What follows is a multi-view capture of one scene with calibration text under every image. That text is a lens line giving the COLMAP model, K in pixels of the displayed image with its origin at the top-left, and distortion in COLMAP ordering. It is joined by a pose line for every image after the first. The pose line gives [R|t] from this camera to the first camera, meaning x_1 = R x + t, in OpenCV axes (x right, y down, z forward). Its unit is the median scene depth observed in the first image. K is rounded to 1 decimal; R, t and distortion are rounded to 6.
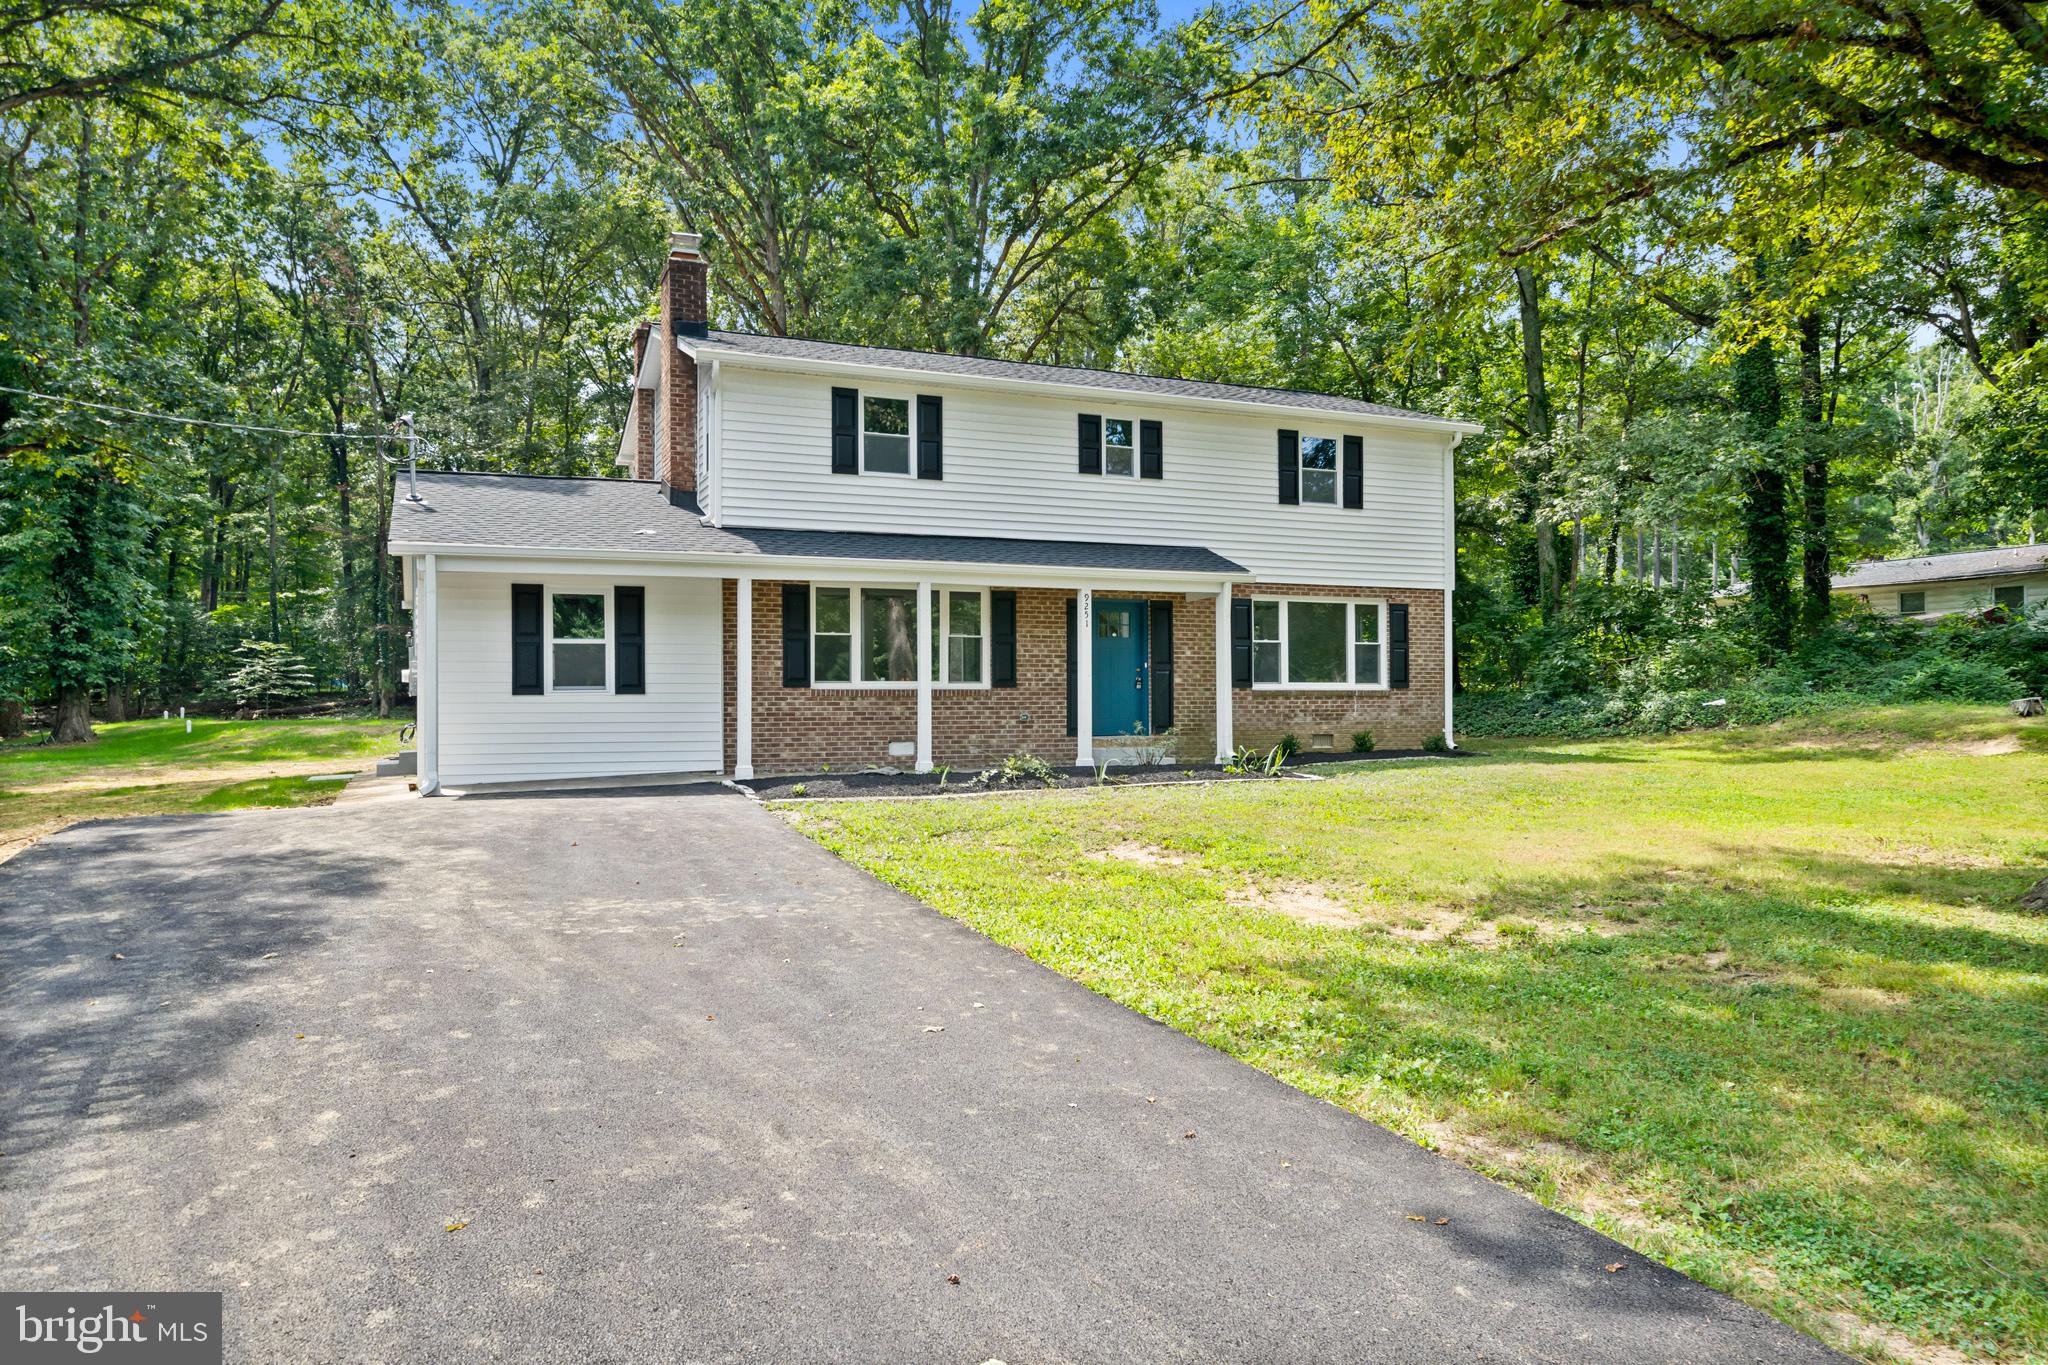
lens RADIAL K [[1404.1, 0, 1022.2], [0, 1404.1, 682.5], [0, 0, 1]] dist [0.002757, 0.000501]
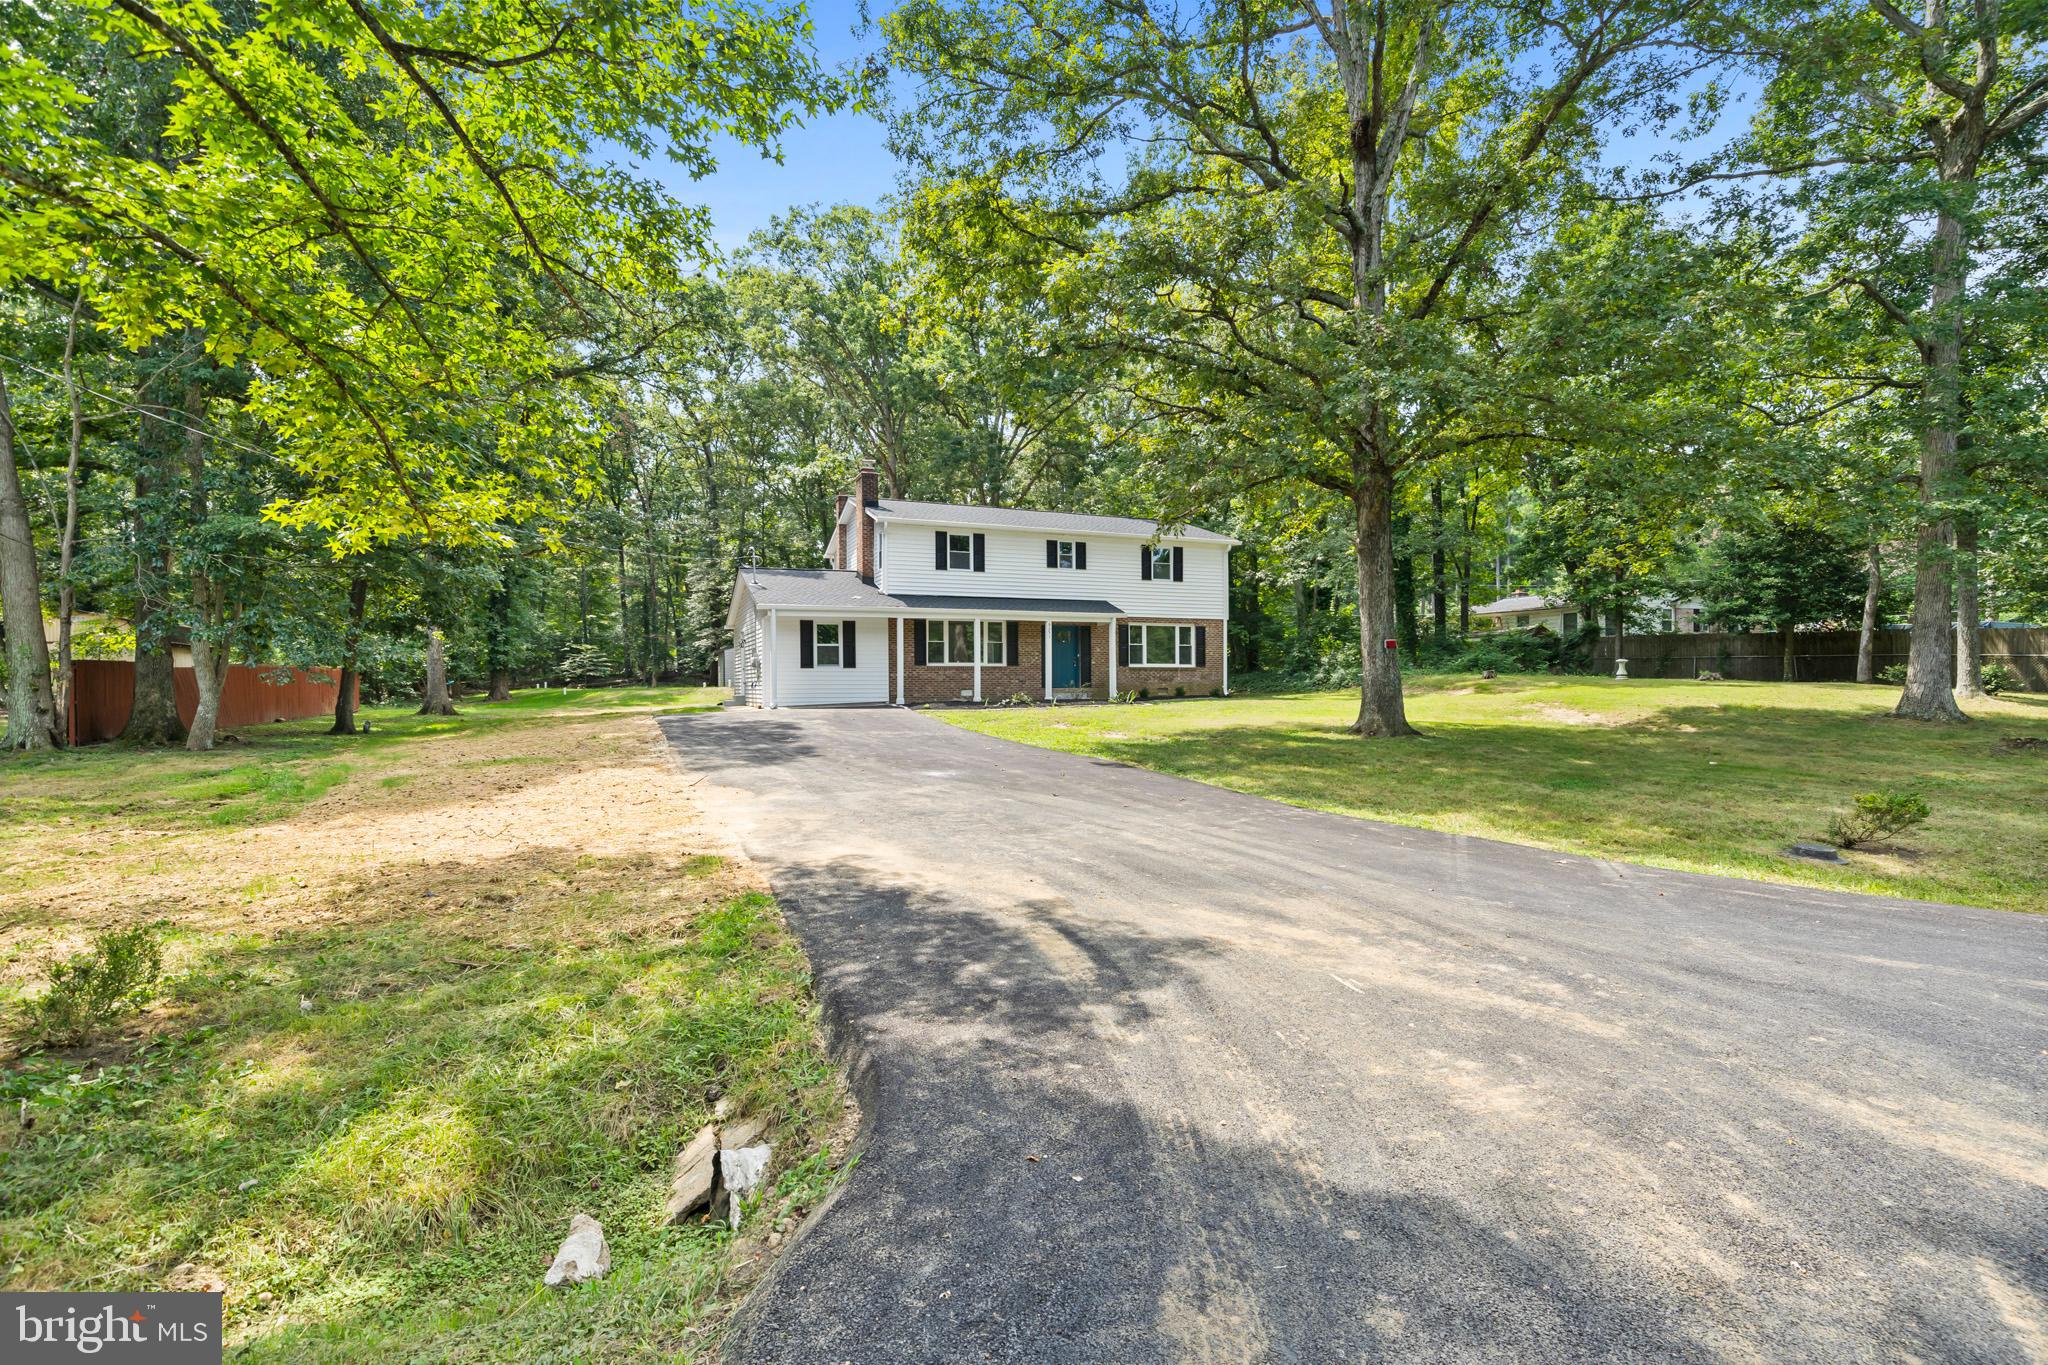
lens RADIAL K [[953.3, 0, 1026.1], [0, 953.3, 675.8], [0, 0, 1]] dist [0.001295, 0.000311]
pose [[0.999985, -0.001435, -0.005311, 0.015695], [0.001467, 0.999980, 0.006090, 0.010388], [0.005302, -0.006098, 0.999967, -0.490320]]
